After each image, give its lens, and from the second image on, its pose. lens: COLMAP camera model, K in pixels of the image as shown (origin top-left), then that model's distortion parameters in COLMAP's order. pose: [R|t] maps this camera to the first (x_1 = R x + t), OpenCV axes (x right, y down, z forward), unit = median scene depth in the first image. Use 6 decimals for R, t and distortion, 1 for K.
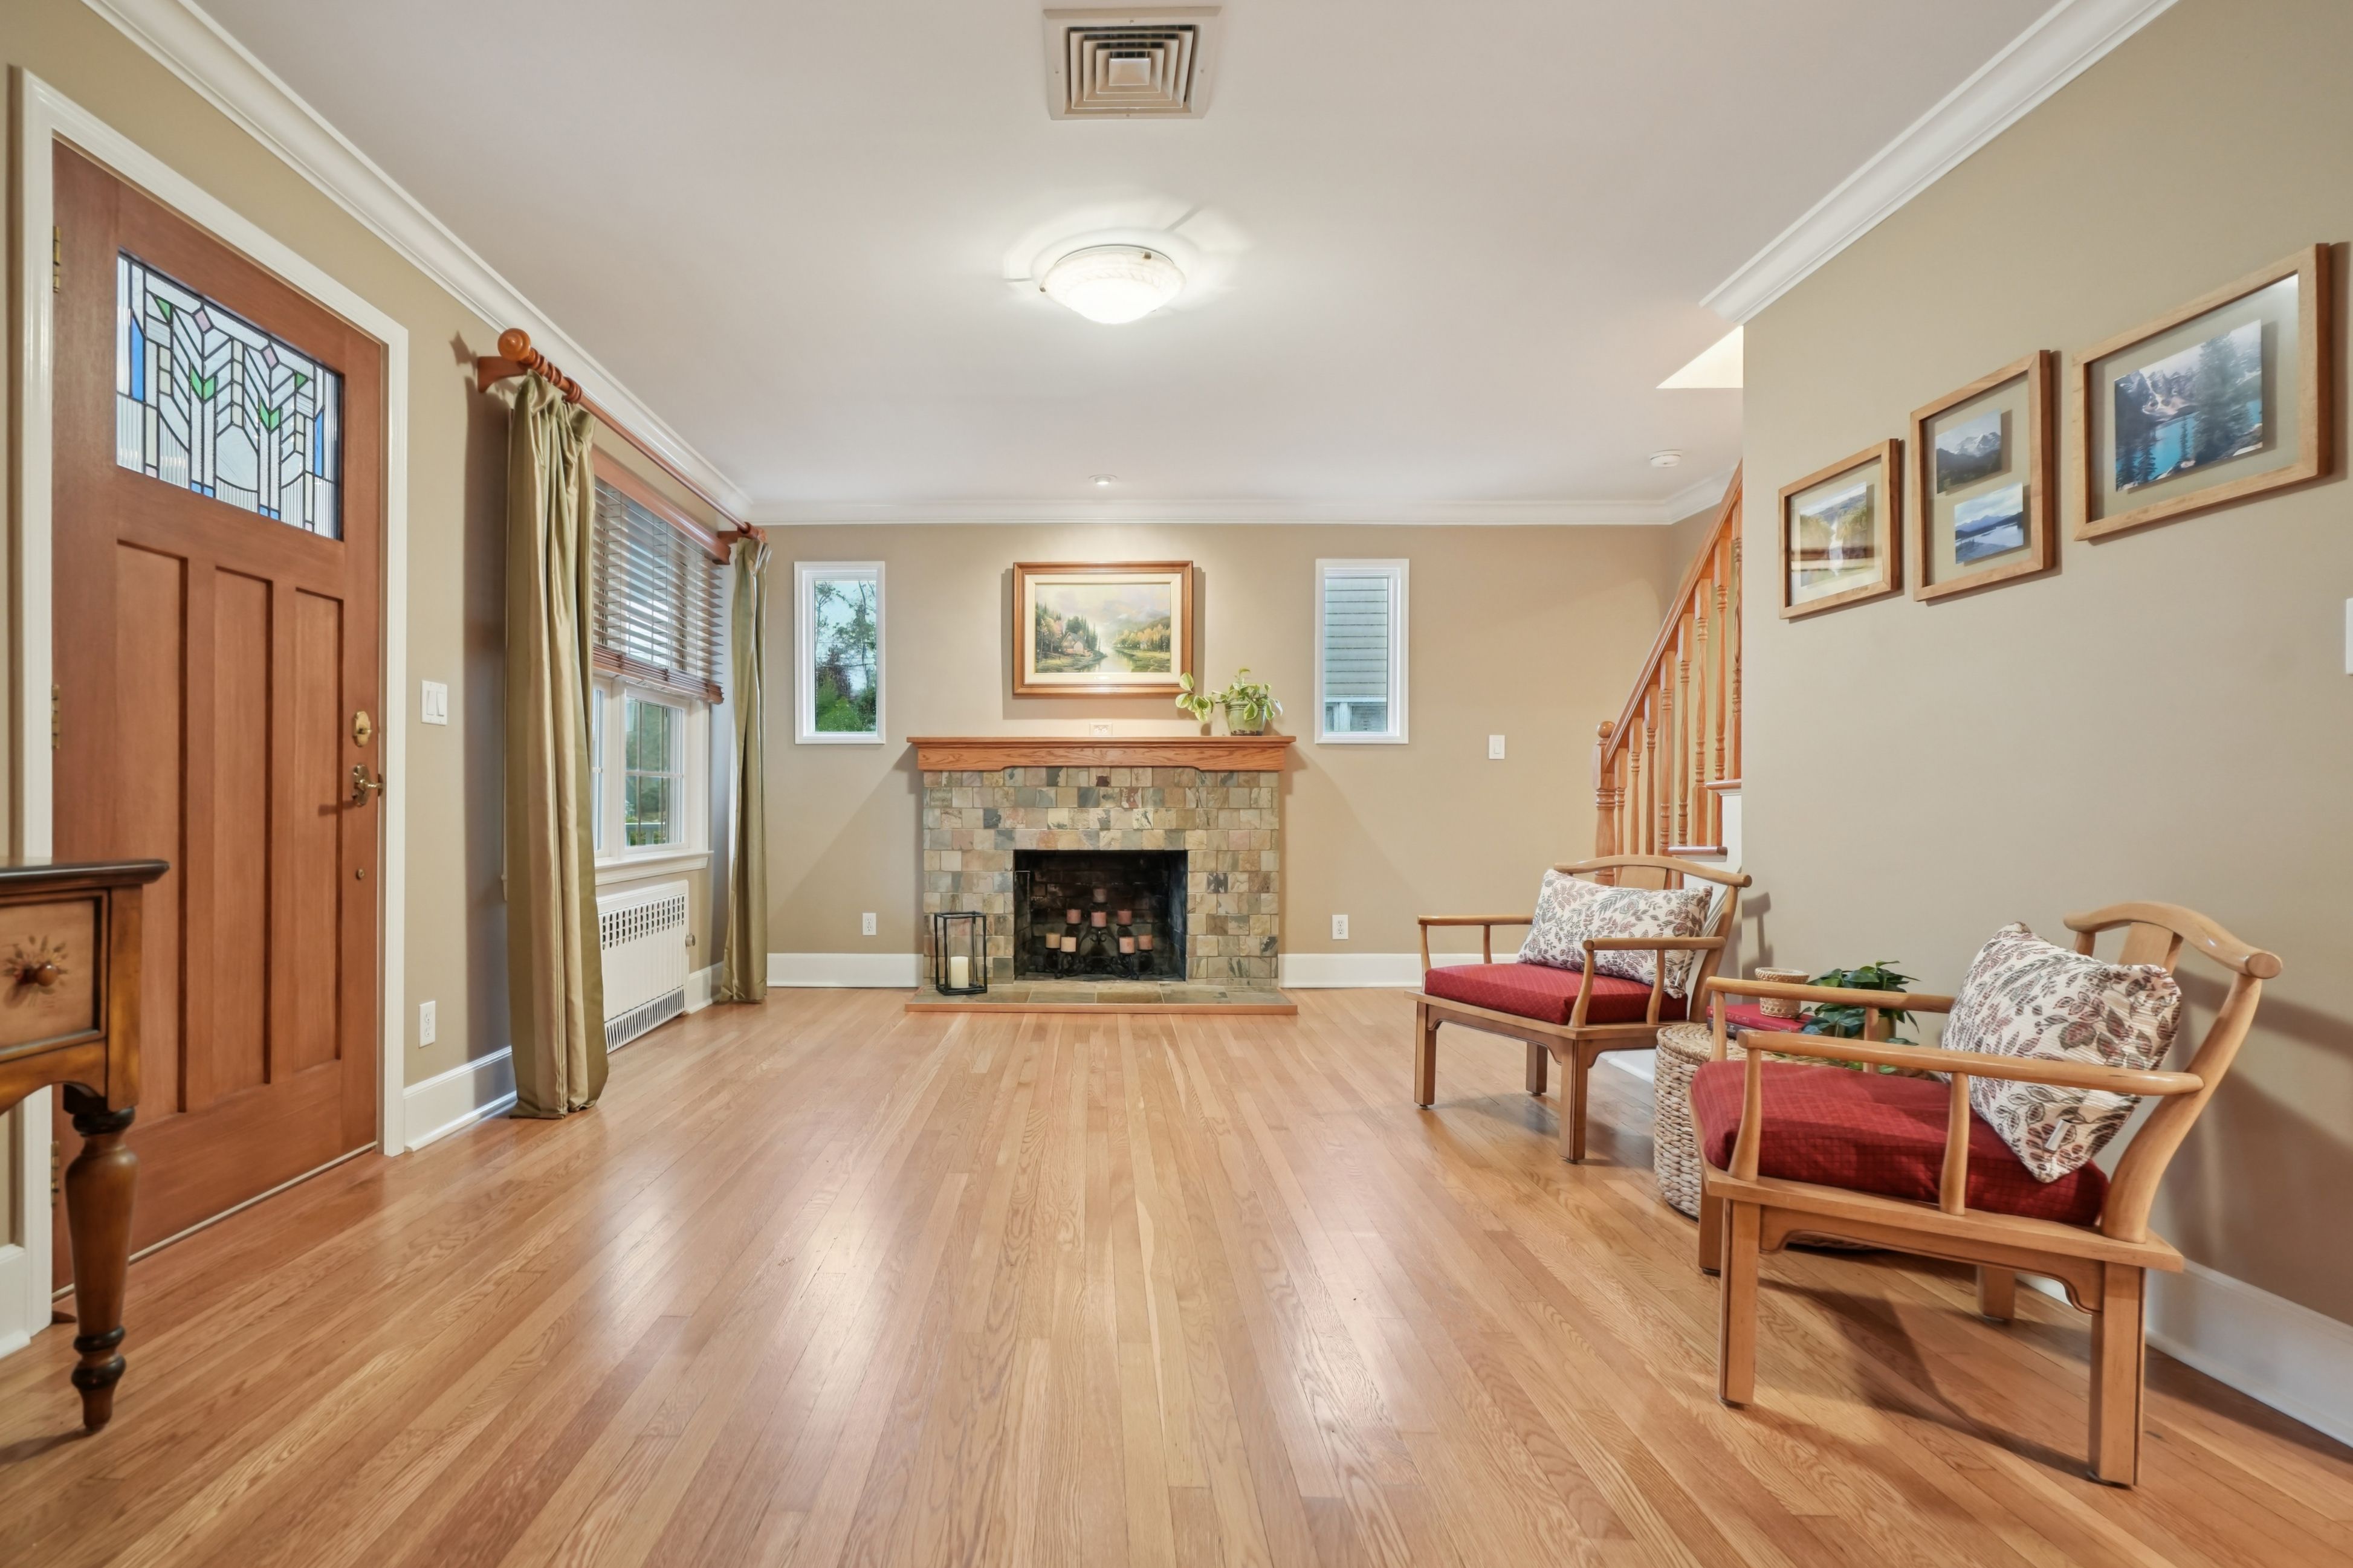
lens RADIAL K [[1132.9, 0, 1056.0], [0, 1132.9, 802.8], [0, 0, 1]] dist [0.001332, 0.000708]
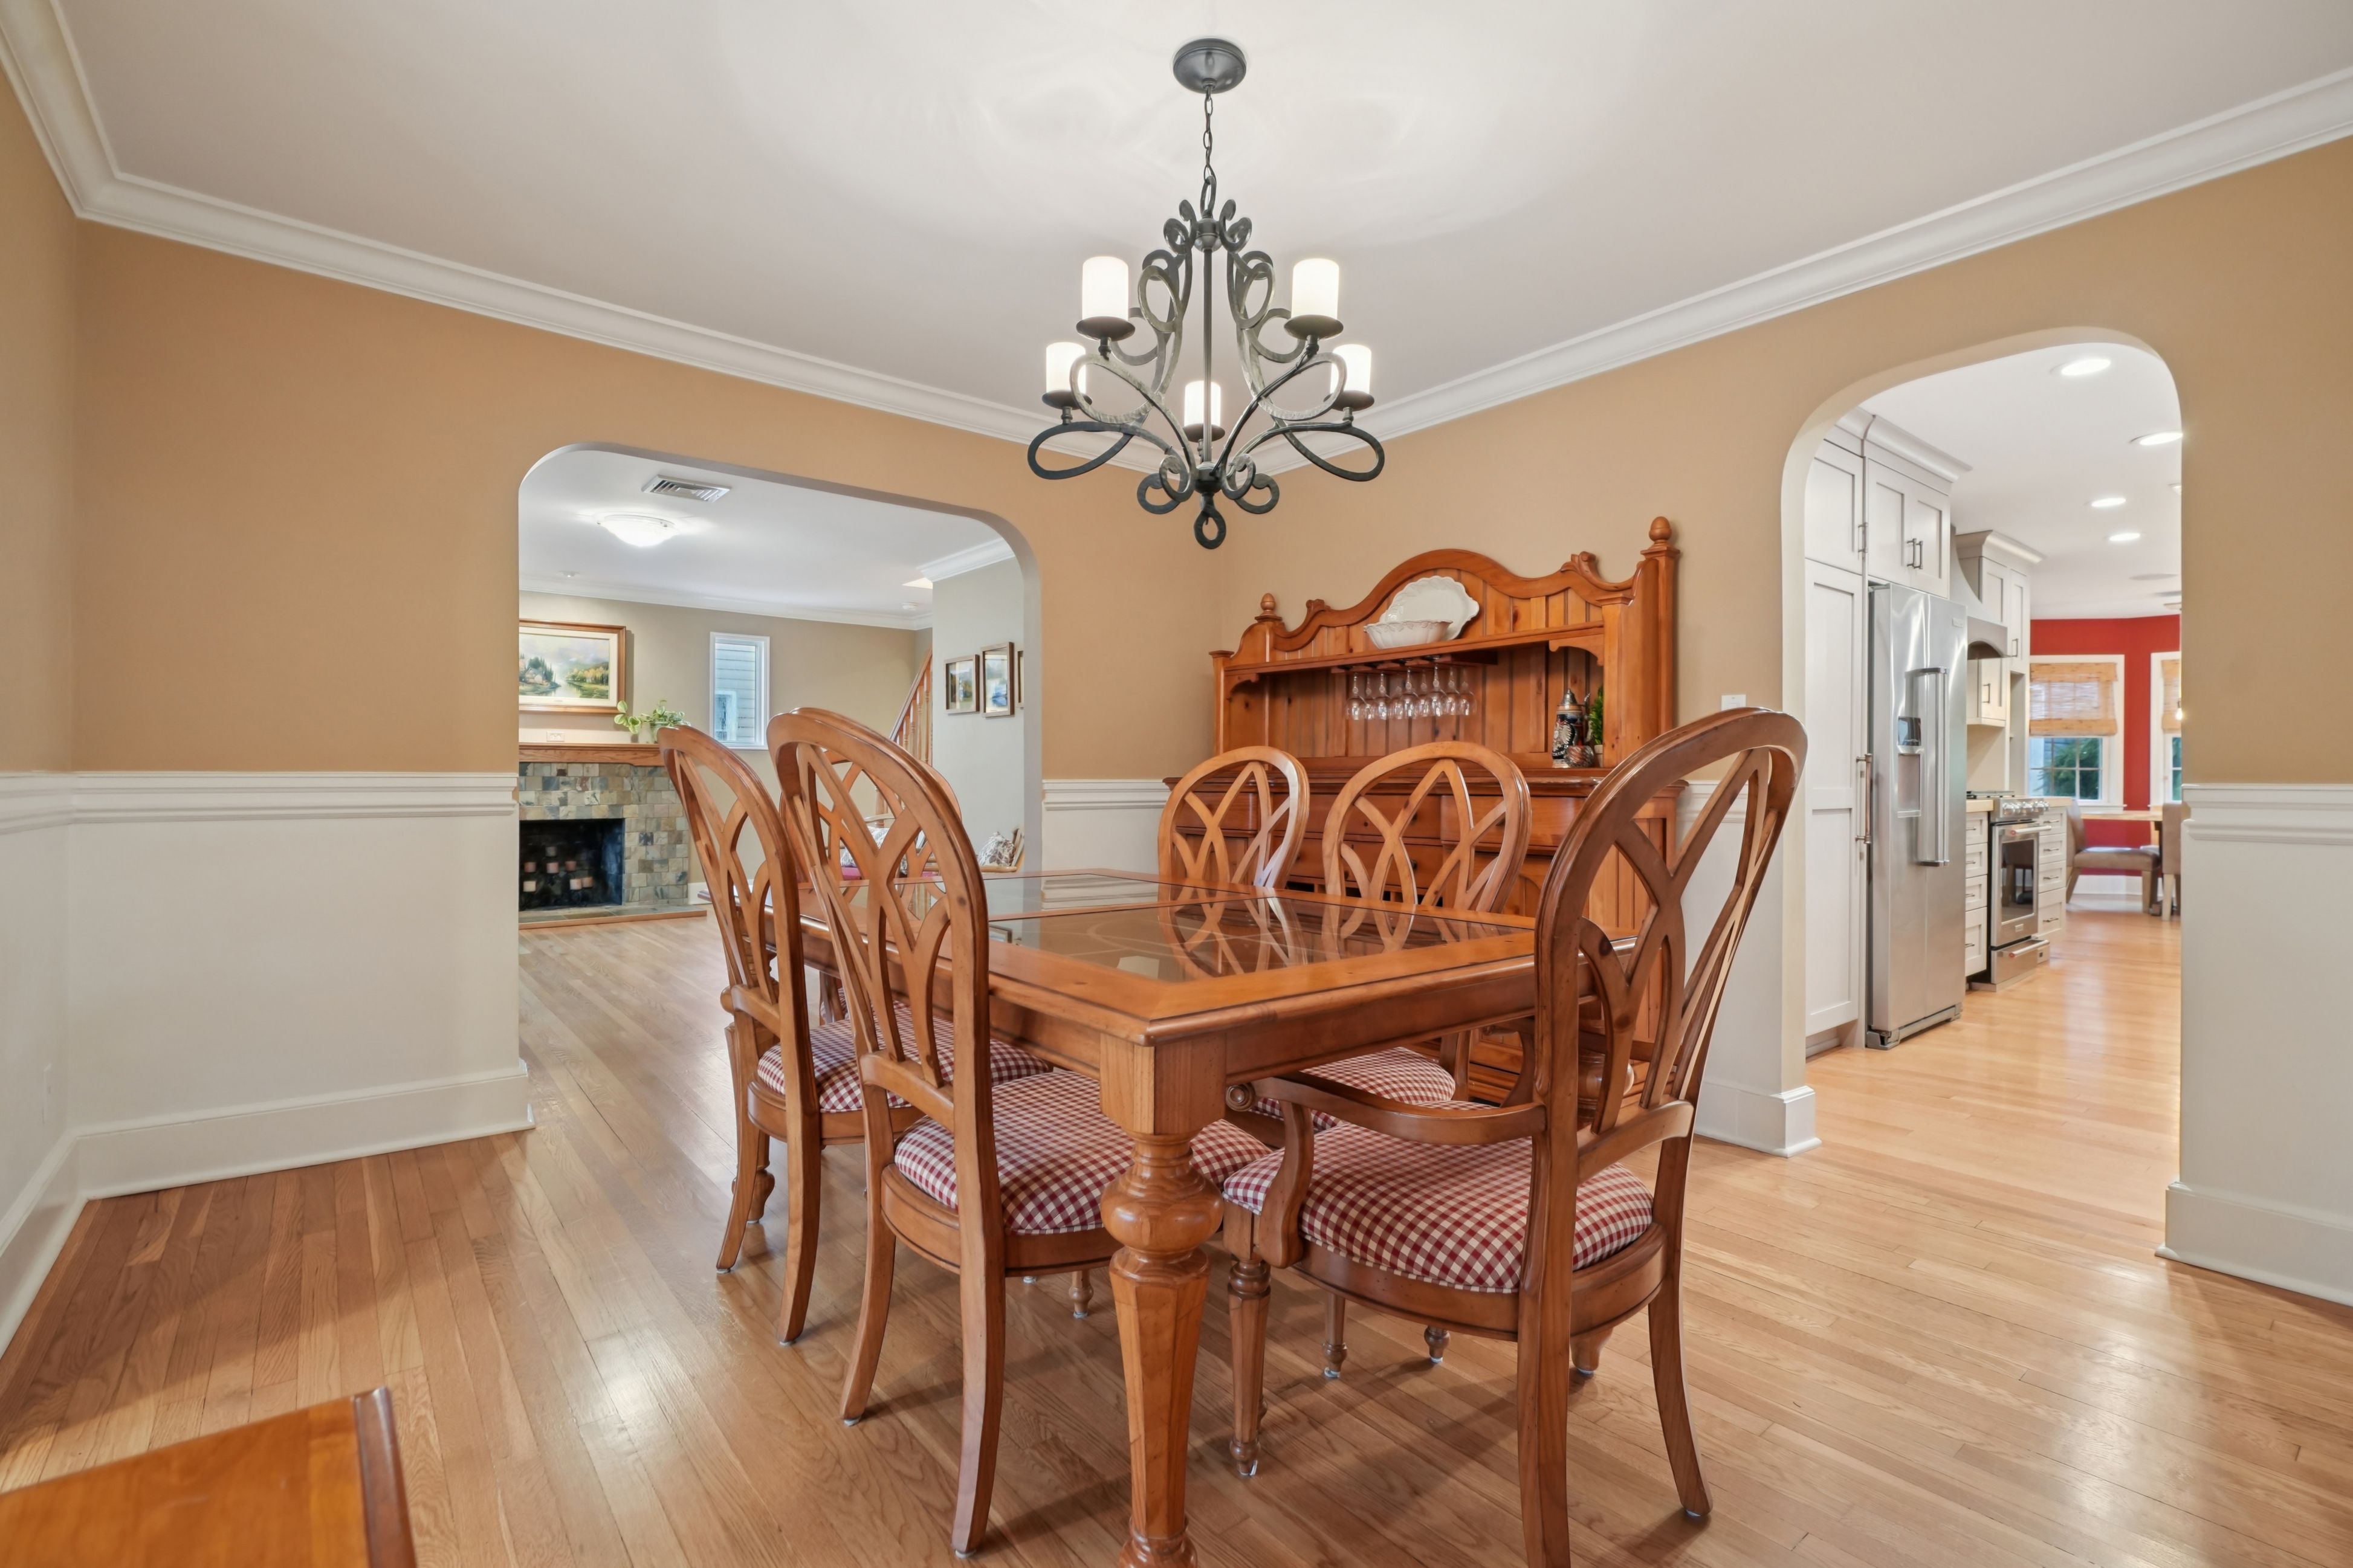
lens RADIAL K [[1085.2, 0, 1174.0], [0, 1085.2, 796.0], [0, 0, 1]] dist [-0.001009, 0.000039]
pose [[0.764856, -0.007591, 0.644157, -0.259064], [-0.004896, 0.999833, 0.017595, -0.017106], [-0.644183, -0.016611, 0.764691, -0.590620]]
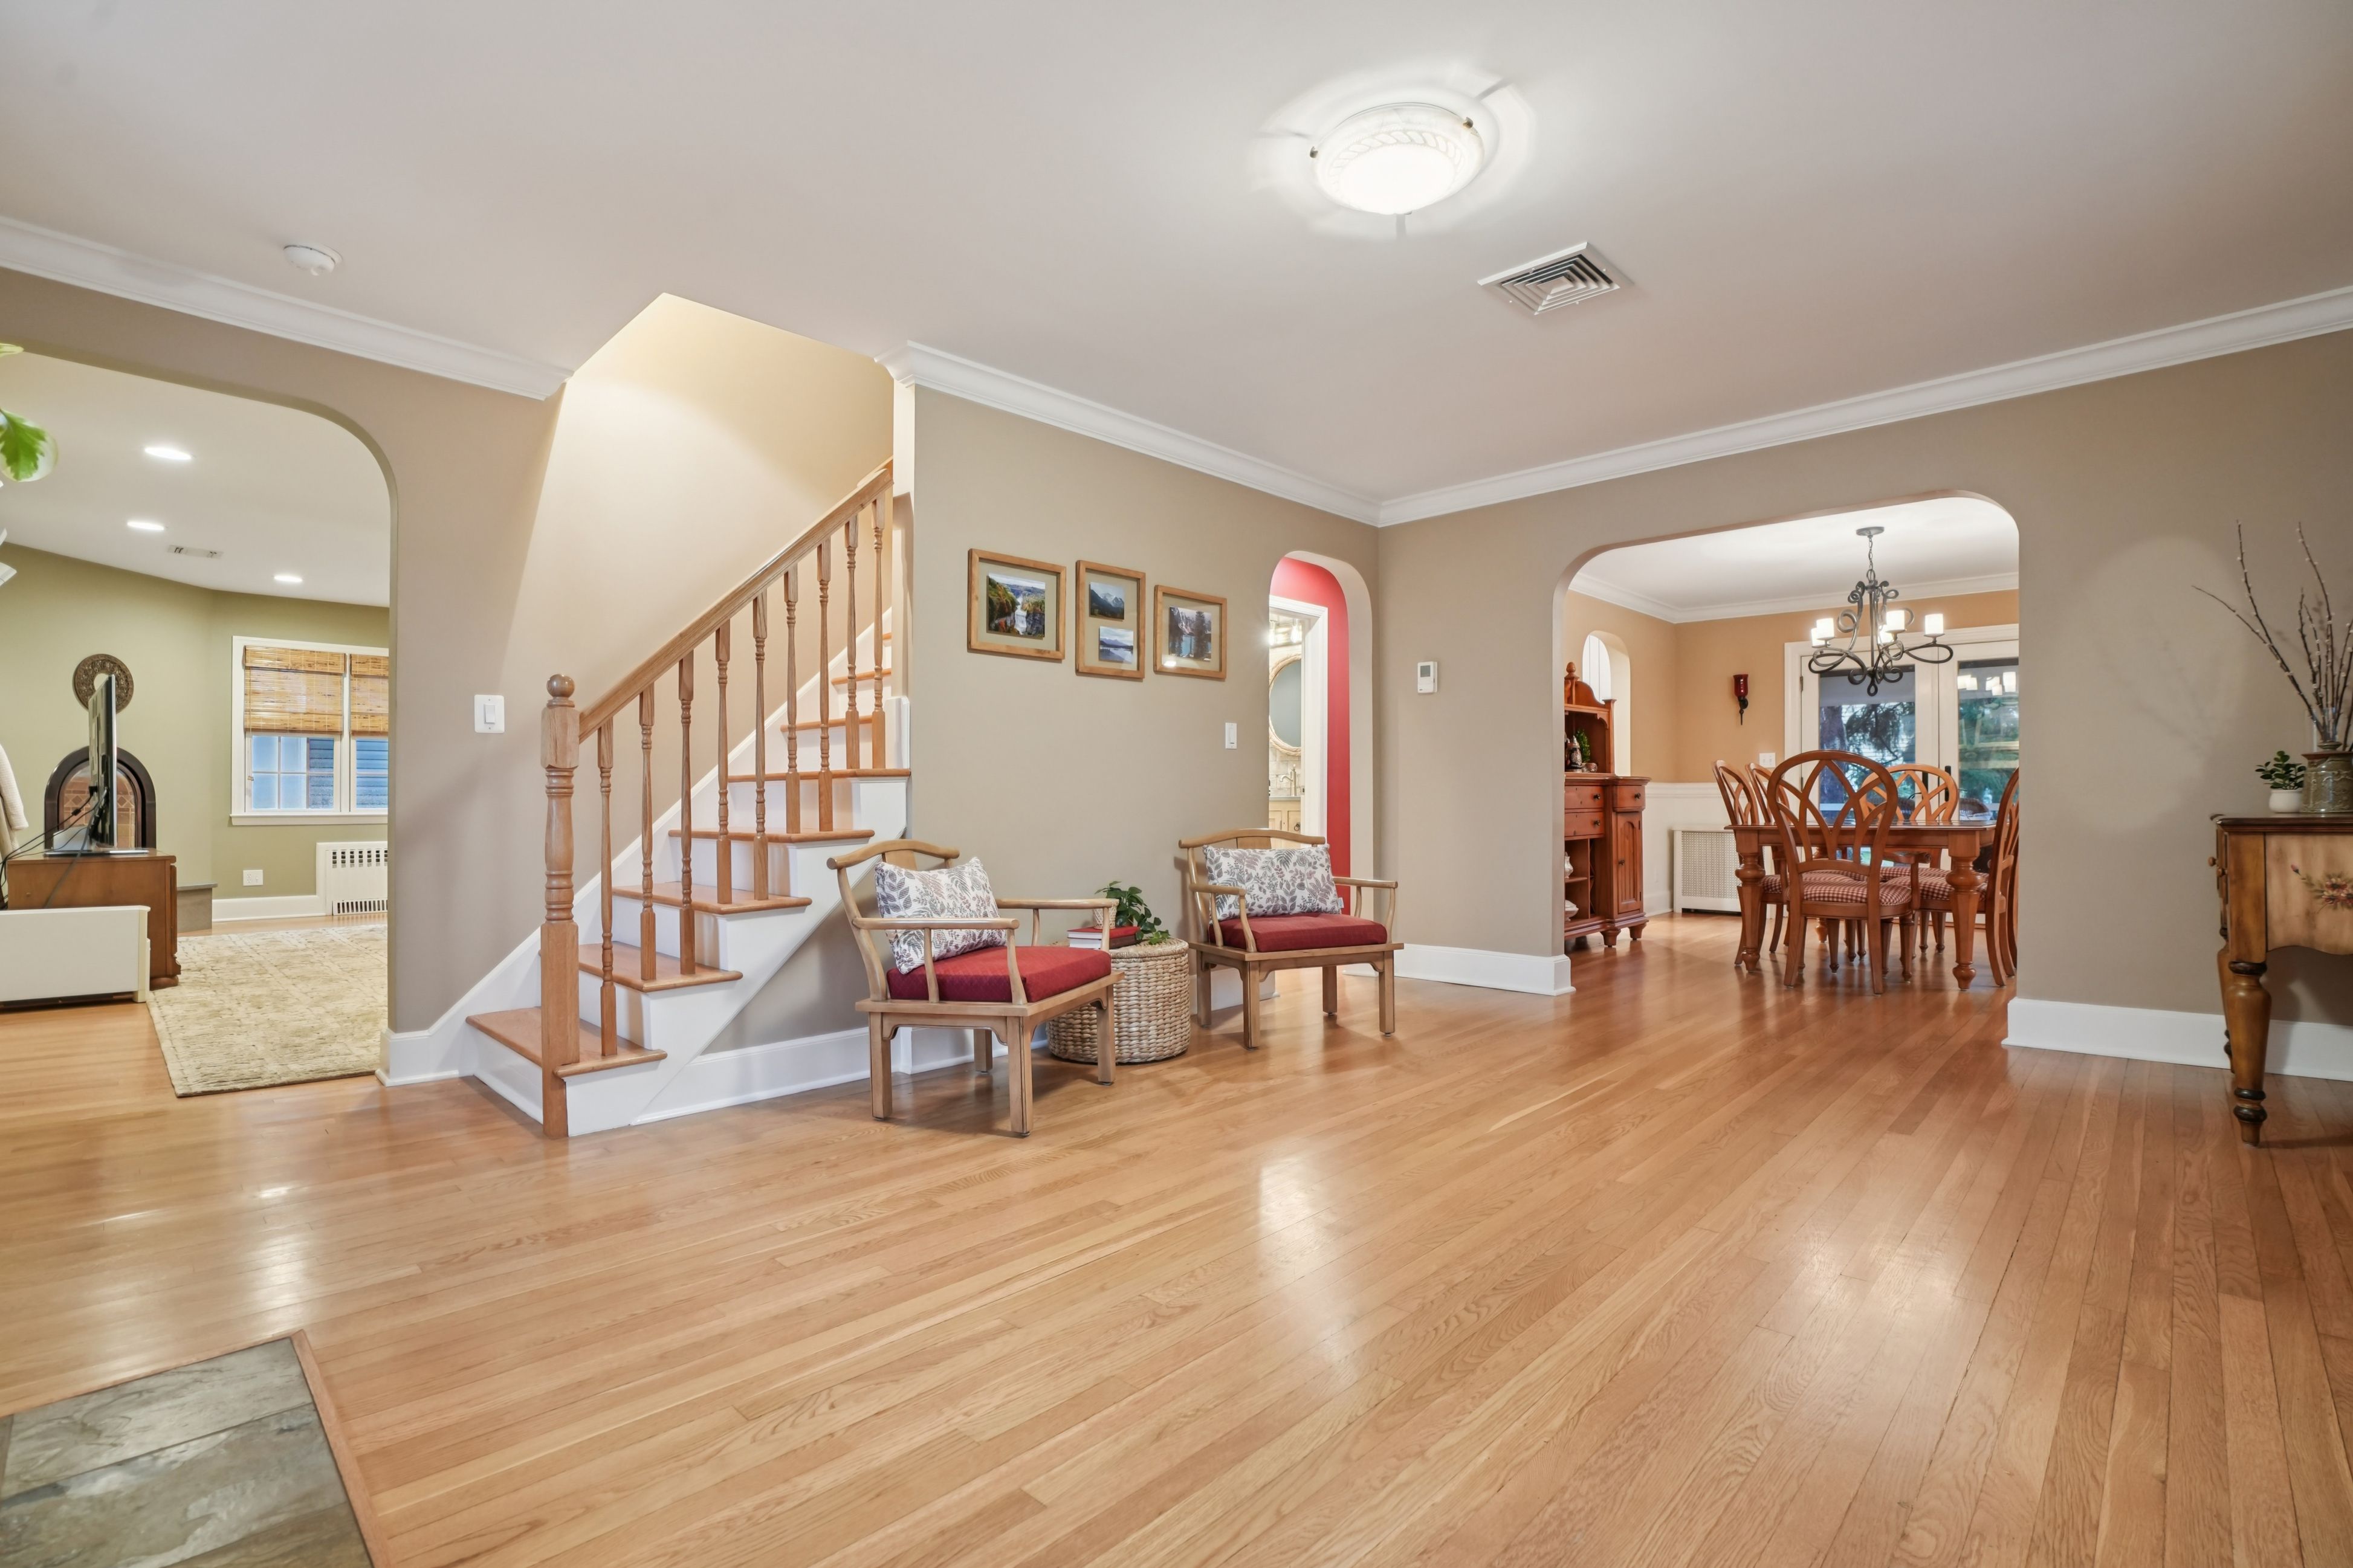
lens RADIAL K [[1071.7, 0, 1176.0], [0, 1071.7, 805.4], [0, 0, 1]] dist [-0.045529, 0.000198]
pose [[-0.740655, -0.002302, 0.671882, -0.194308], [0.002445, 0.999978, 0.006121, 0.005220], [-0.671882, 0.006177, -0.740633, 0.963086]]
